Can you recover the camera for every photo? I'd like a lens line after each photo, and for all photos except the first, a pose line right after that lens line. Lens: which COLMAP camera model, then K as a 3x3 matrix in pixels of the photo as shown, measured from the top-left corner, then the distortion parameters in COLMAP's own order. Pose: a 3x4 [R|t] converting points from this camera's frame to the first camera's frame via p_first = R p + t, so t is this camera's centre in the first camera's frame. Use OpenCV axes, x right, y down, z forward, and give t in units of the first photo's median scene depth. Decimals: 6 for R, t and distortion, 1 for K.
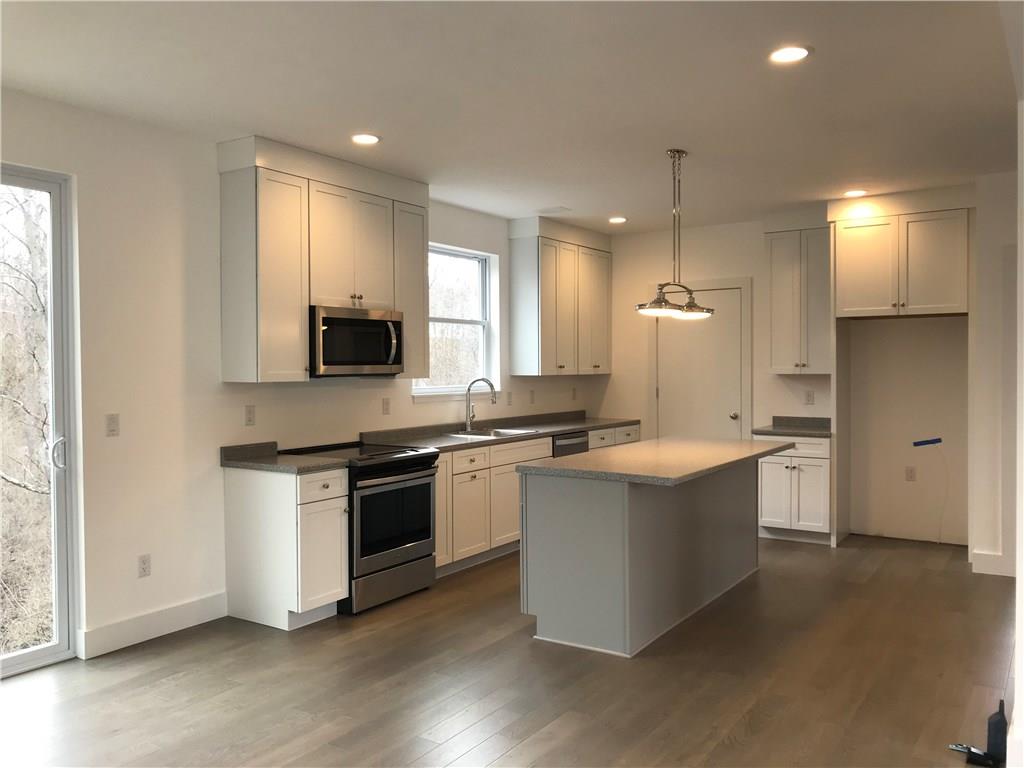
lens RADIAL K [[815.5, 0, 512.0], [0, 815.5, 384.0], [0, 0, 1]] dist [0.059391, -0.000514]
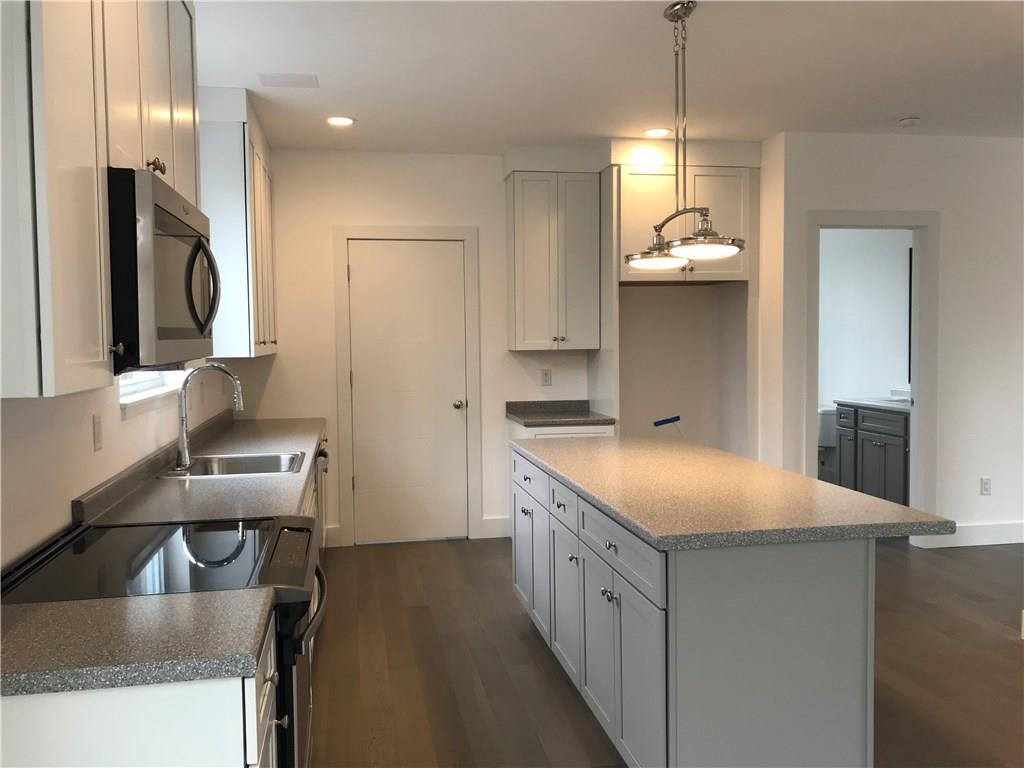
lens RADIAL K [[828.1, 0, 498.1], [0, 828.1, 389.7], [0, 0, 1]] dist [0.011064, 0.000186]
pose [[0.726764, -0.047168, 0.685266, -0.289920], [0.024154, 0.998777, 0.043130, -0.010146], [-0.686462, -0.014793, 0.727015, 0.490794]]
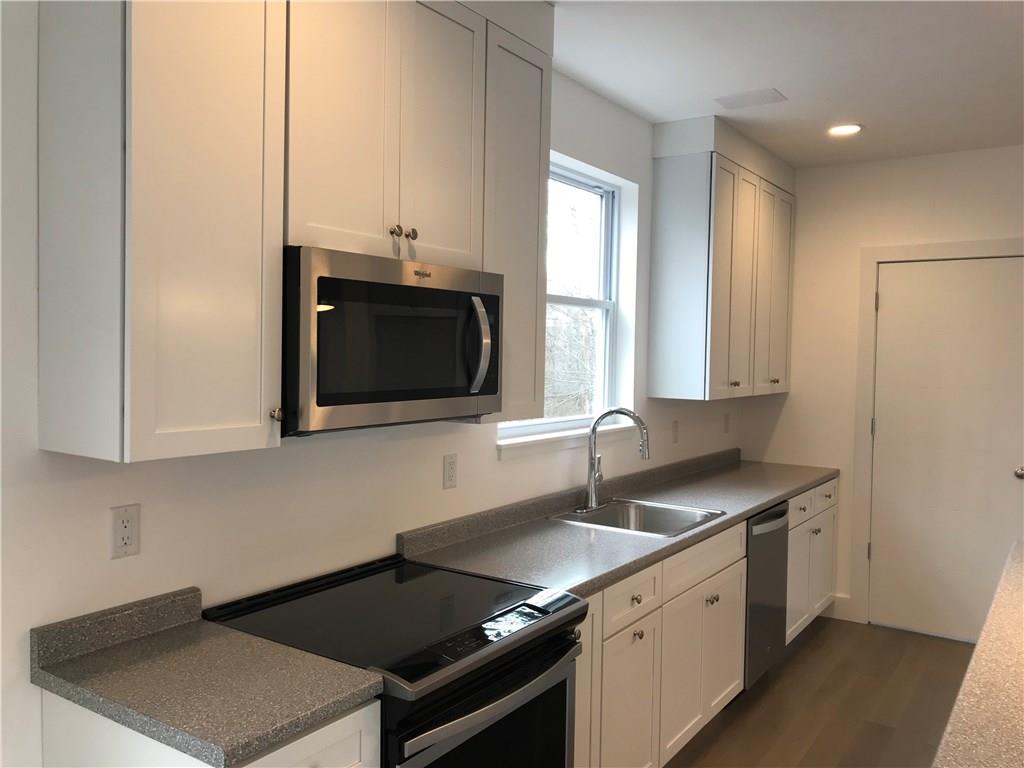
lens RADIAL K [[835.5, 0, 512.0], [0, 835.5, 384.0], [0, 0, 1]] dist [0.012142, 0.001688]
pose [[0.999662, 0.023577, -0.010956, -0.107236], [-0.023396, 0.999592, 0.016360, -0.032070], [0.011337, -0.016098, 0.999806, 0.480626]]
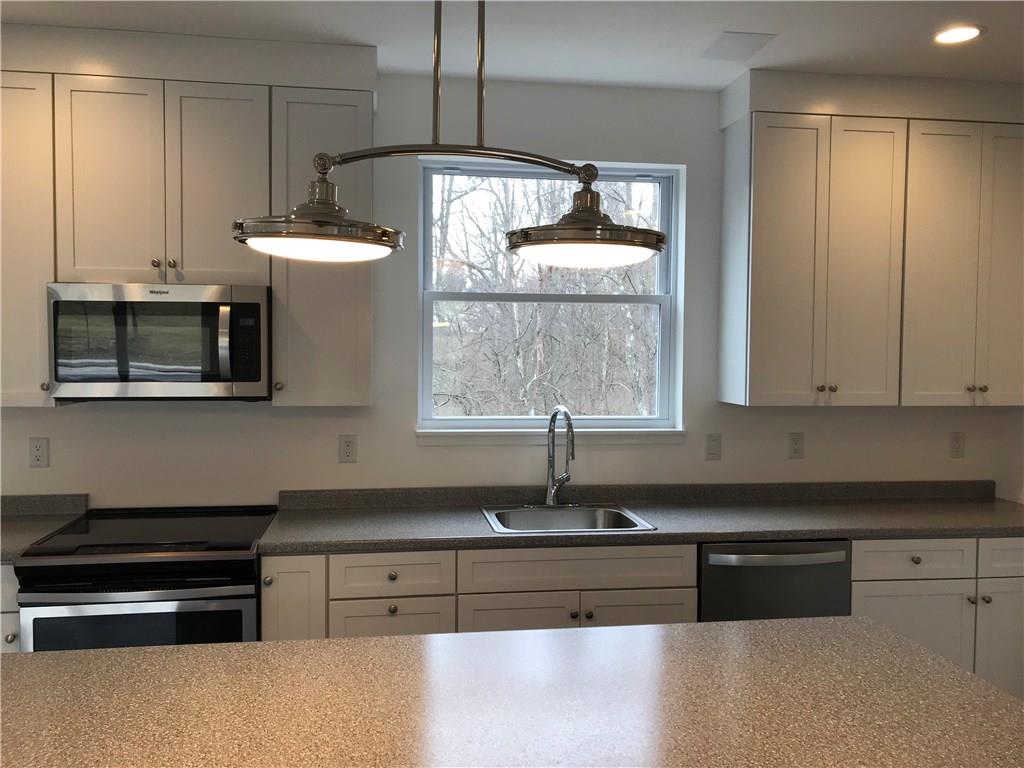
lens RADIAL K [[828.1, 0, 498.1], [0, 828.1, 389.7], [0, 0, 1]] dist [0.011064, 0.000186]
pose [[0.667677, 0.050067, -0.742766, 0.338328], [-0.029260, 0.998730, 0.041018, -0.040745], [0.743876, -0.005653, 0.668293, 0.647686]]
